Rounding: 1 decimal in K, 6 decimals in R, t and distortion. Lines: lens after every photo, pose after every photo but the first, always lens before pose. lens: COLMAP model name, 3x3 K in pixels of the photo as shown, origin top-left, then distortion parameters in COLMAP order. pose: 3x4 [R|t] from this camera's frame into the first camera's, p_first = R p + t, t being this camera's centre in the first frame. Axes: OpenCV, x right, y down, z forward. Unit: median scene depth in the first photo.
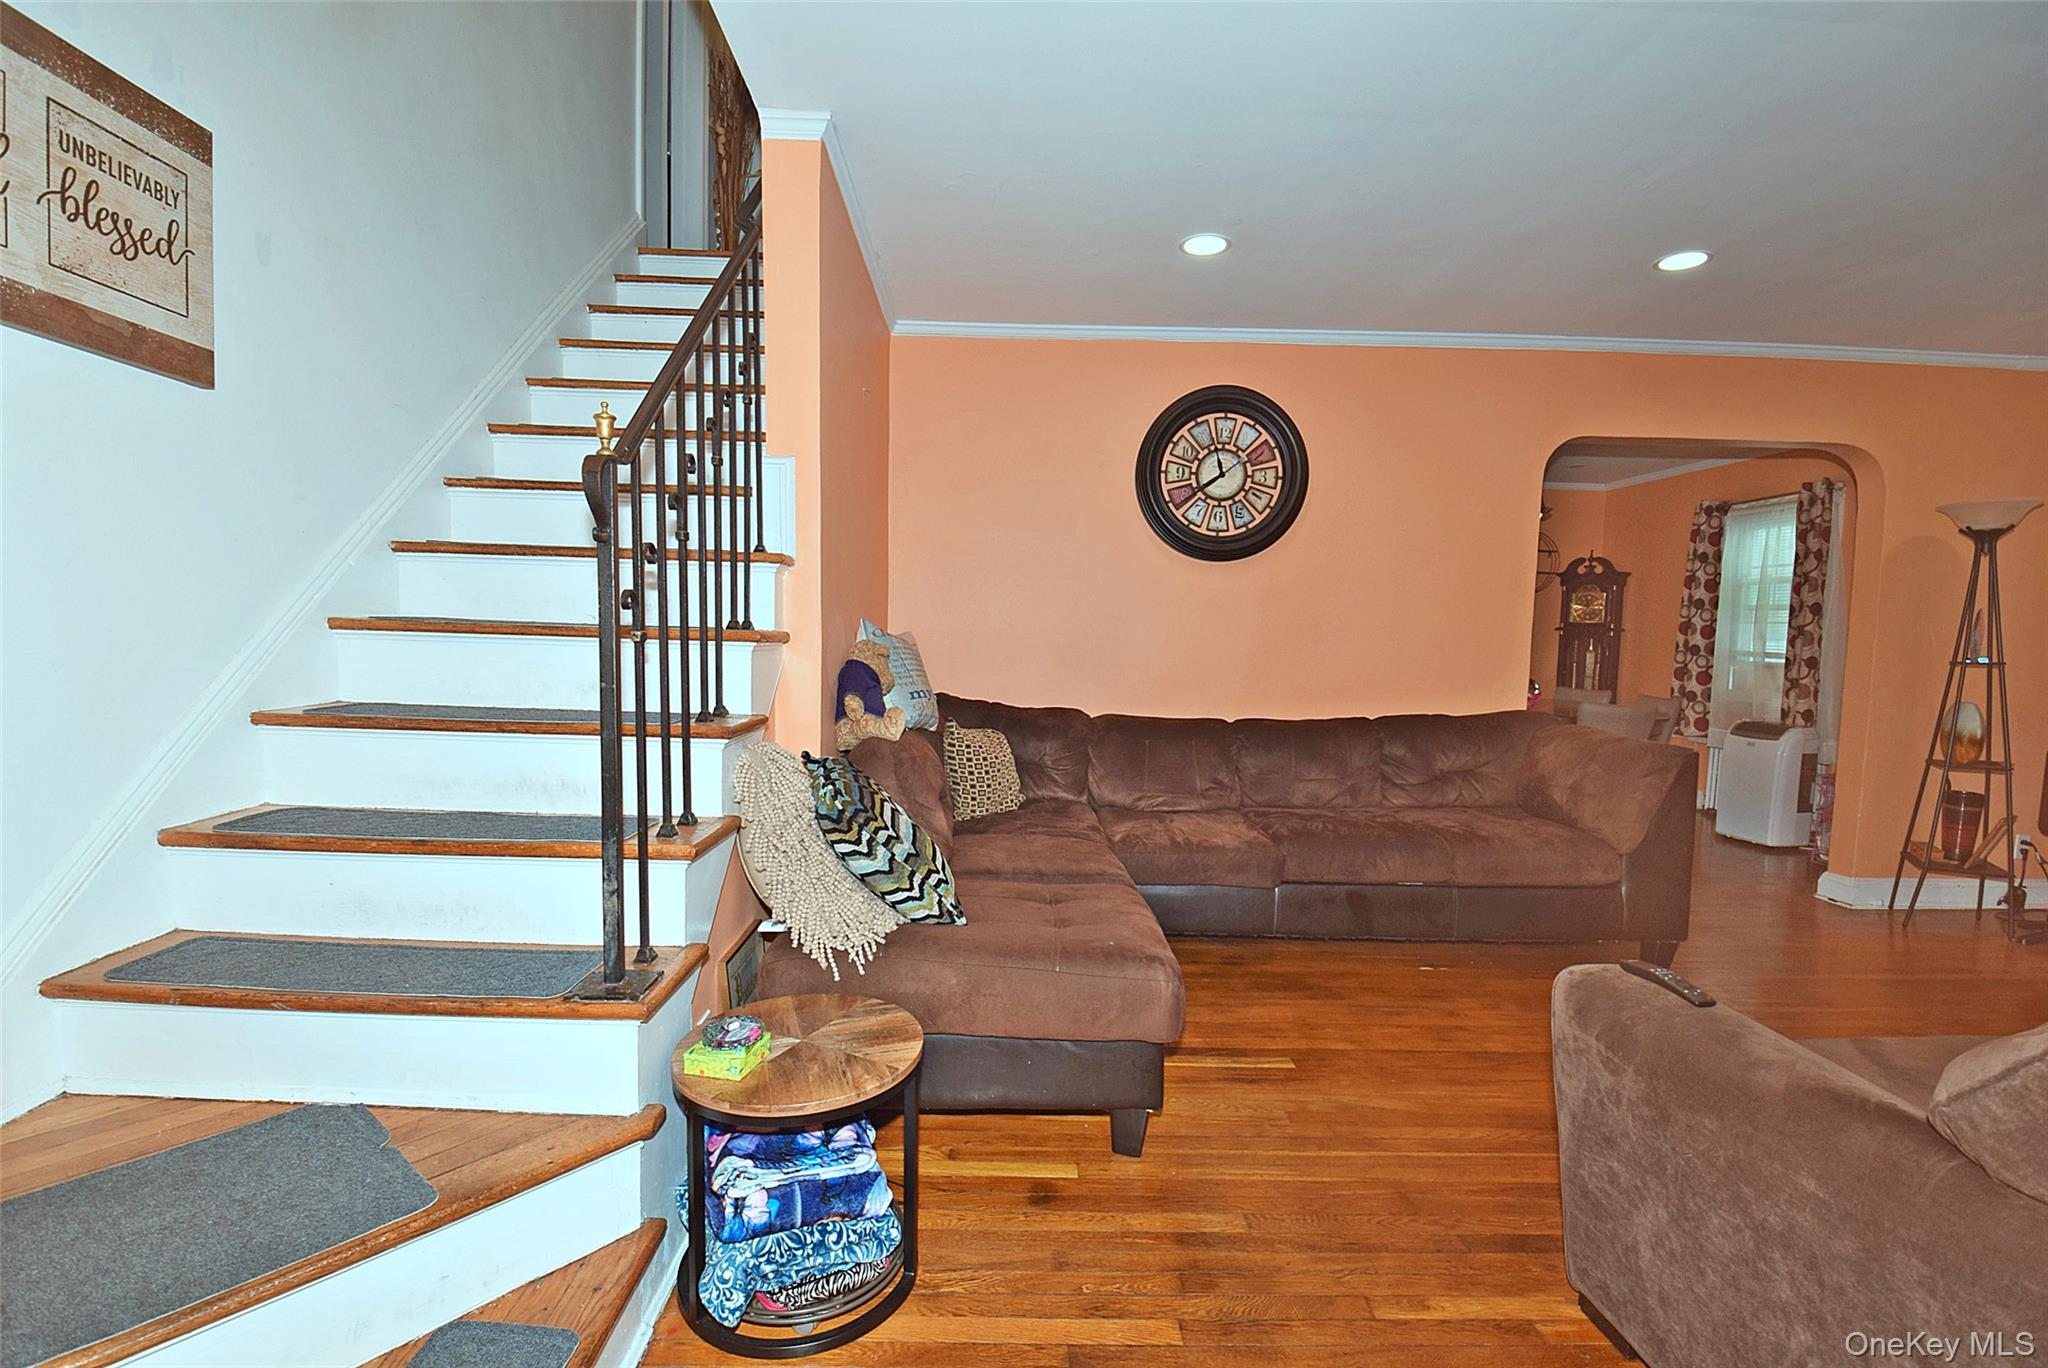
lens RADIAL K [[913.7, 0, 1033.9], [0, 913.7, 703.4], [0, 0, 1]] dist [0.002083, -0.012156]
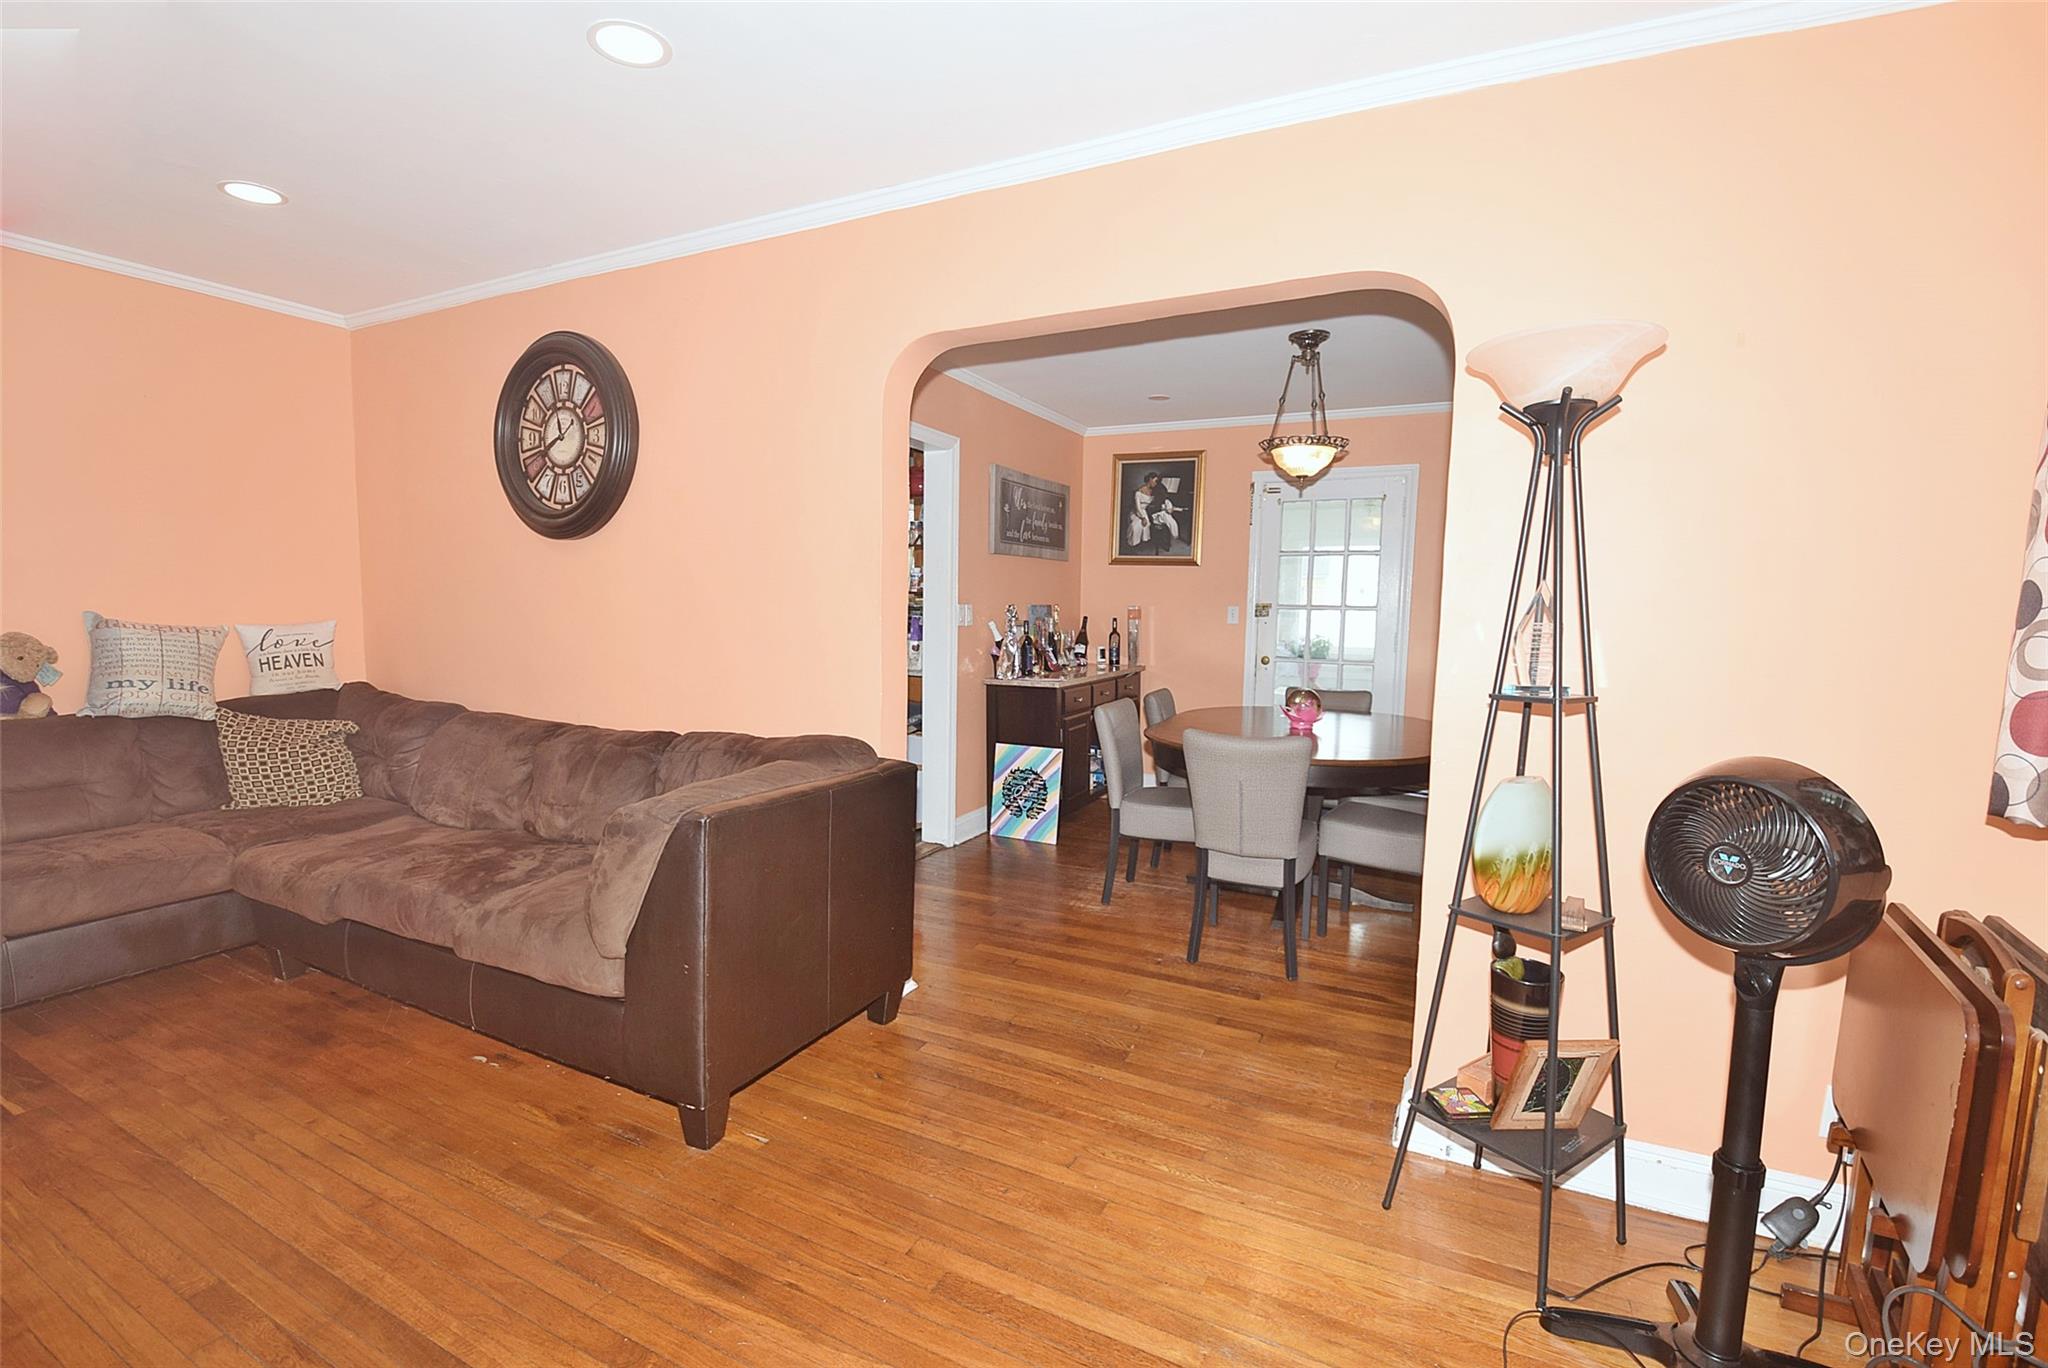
lens RADIAL K [[913.7, 0, 1021.6], [0, 913.7, 687.5], [0, 0, 1]] dist [0.002083, -0.012156]
pose [[0.886000, 0.039748, -0.461978, 0.715536], [-0.037416, 0.999199, 0.014212, -0.033417], [0.462173, 0.004693, 0.886777, 0.323887]]
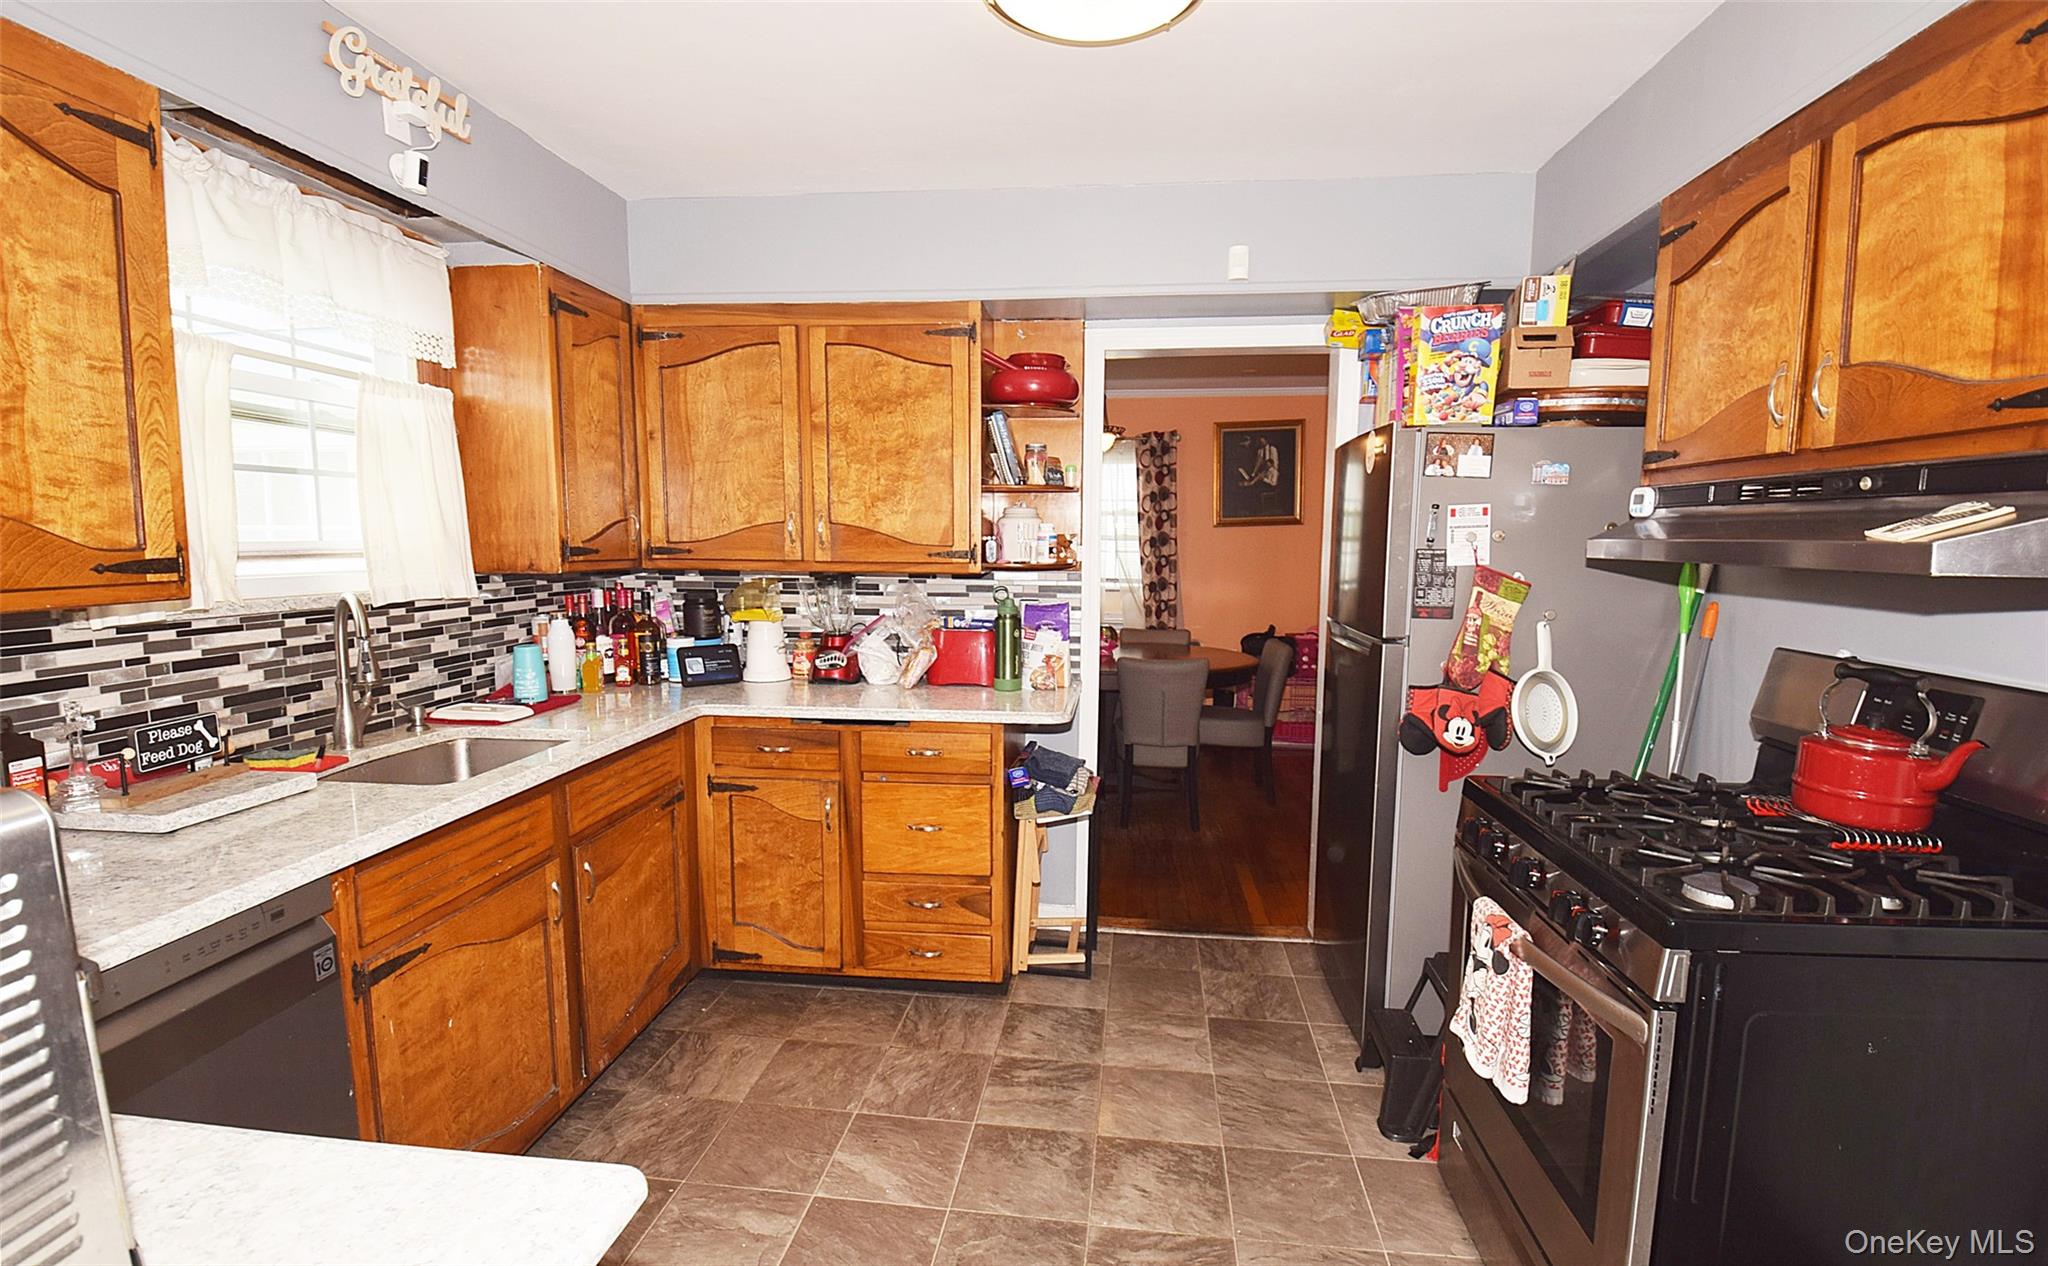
lens RADIAL K [[928.9, 0, 1020.1], [0, 928.9, 650.1], [0, 0, 1]] dist [-0.002556, -0.011128]
pose [[0.128889, -0.139990, 0.981728, -0.376698], [0.072401, 0.988672, 0.131475, -0.136652], [-0.989012, 0.054133, 0.137564, 1.033524]]
